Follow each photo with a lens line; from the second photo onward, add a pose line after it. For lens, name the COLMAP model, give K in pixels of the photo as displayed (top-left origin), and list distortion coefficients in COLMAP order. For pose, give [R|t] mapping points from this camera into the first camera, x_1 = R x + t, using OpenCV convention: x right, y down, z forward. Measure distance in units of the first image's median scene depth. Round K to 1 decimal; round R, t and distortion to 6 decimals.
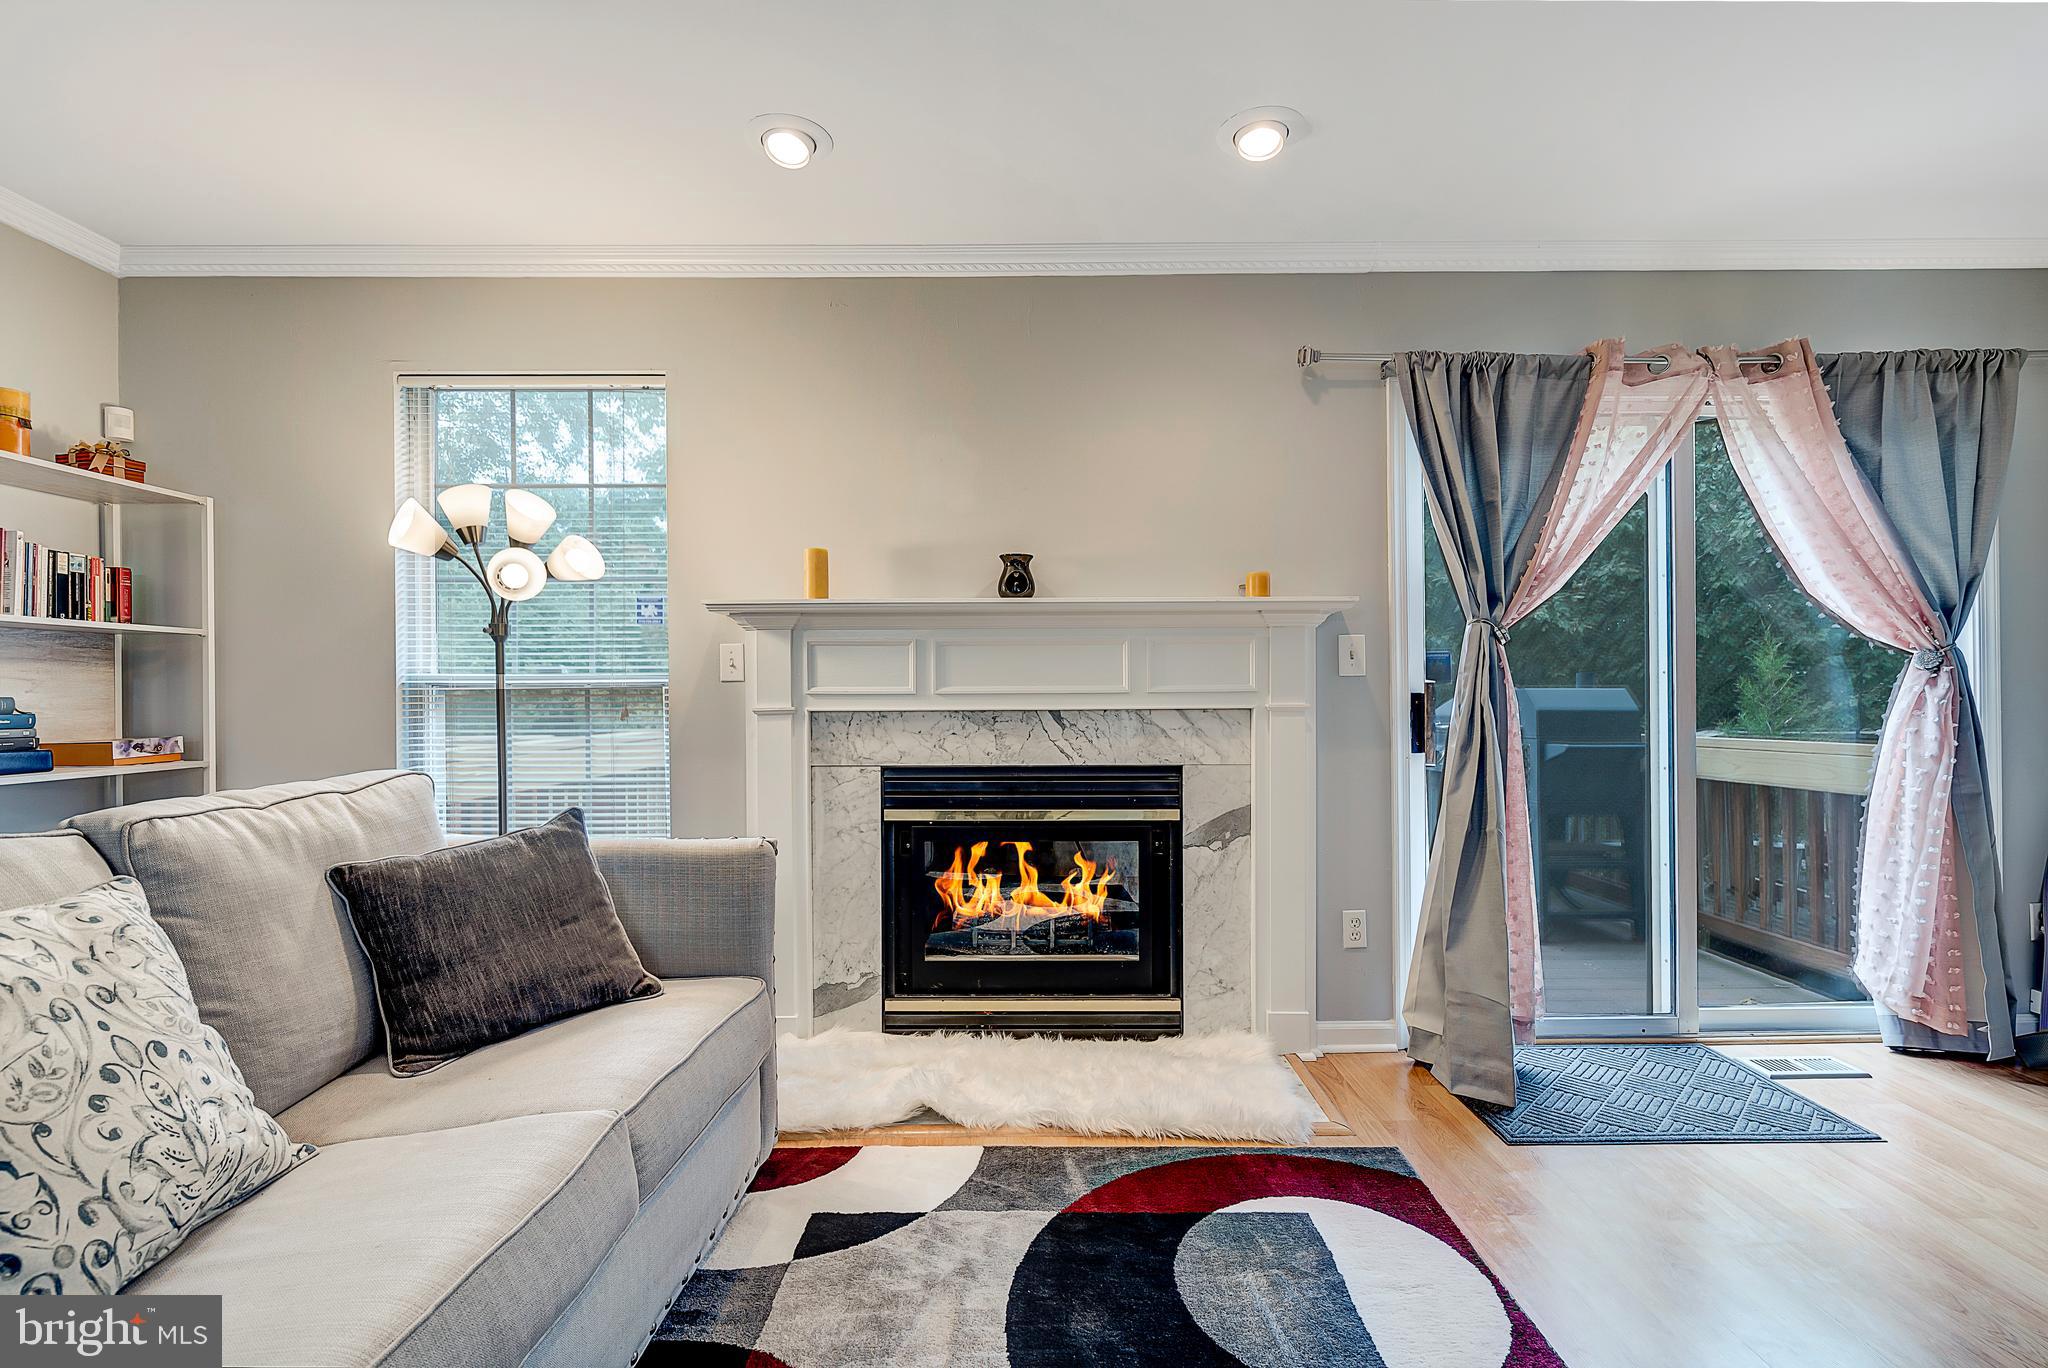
lens RADIAL K [[933.0, 0, 1032.8], [0, 933.0, 701.1], [0, 0, 1]] dist [-0.006158, 0.001272]
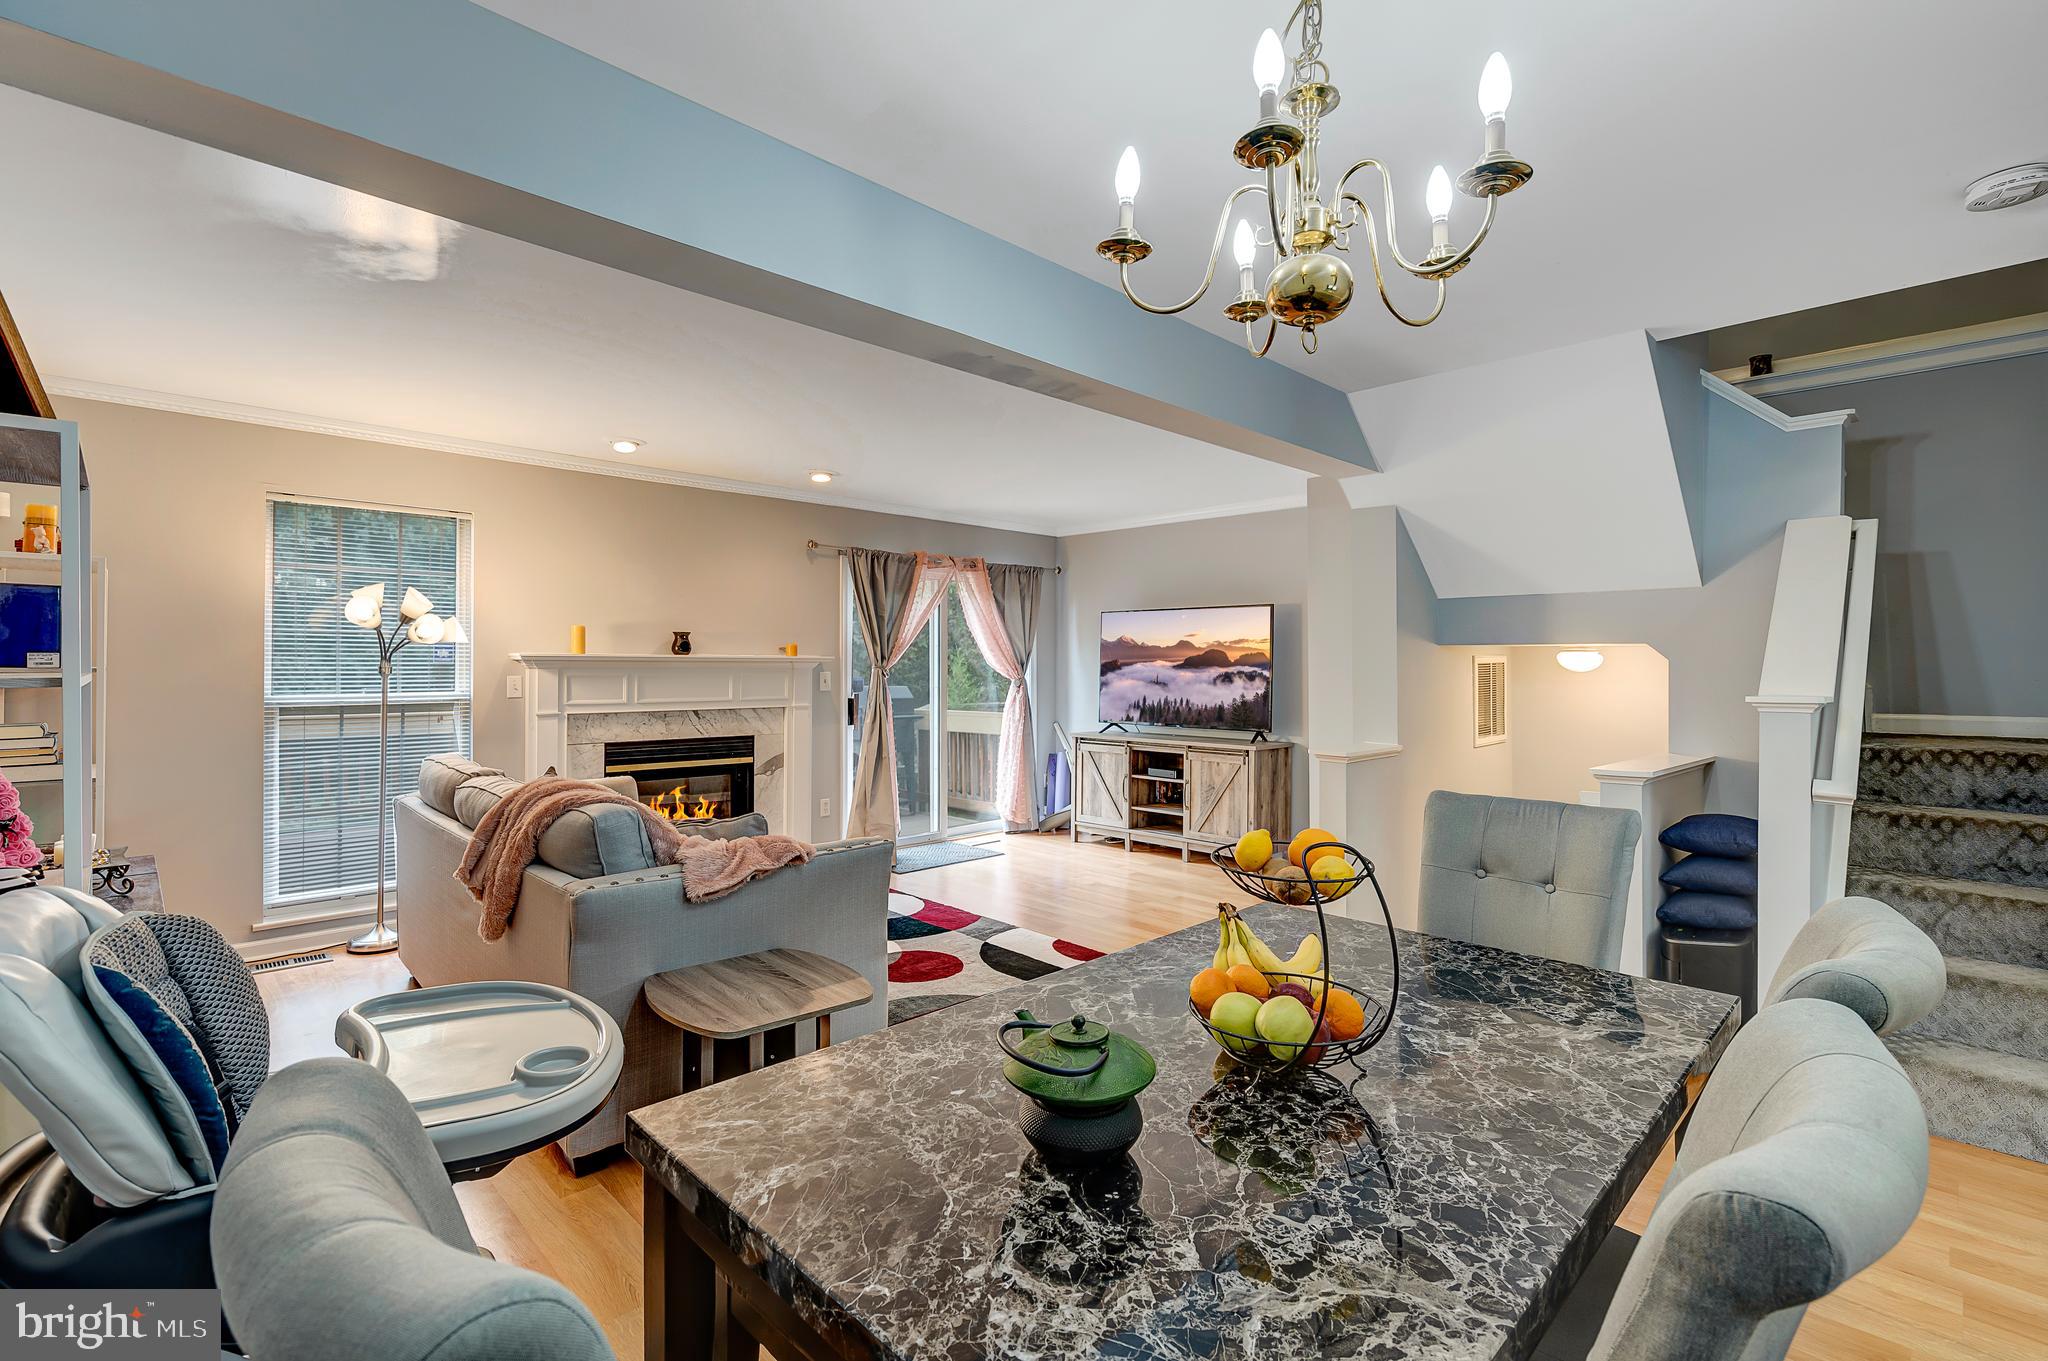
lens RADIAL K [[933.0, 0, 1008.3], [0, 933.0, 667.6], [0, 0, 1]] dist [-0.006158, 0.001272]
pose [[0.719259, 0.003274, 0.694734, -0.876278], [-0.006557, 0.999976, 0.002076, -0.089327], [-0.694711, -0.006048, 0.719263, -0.870736]]
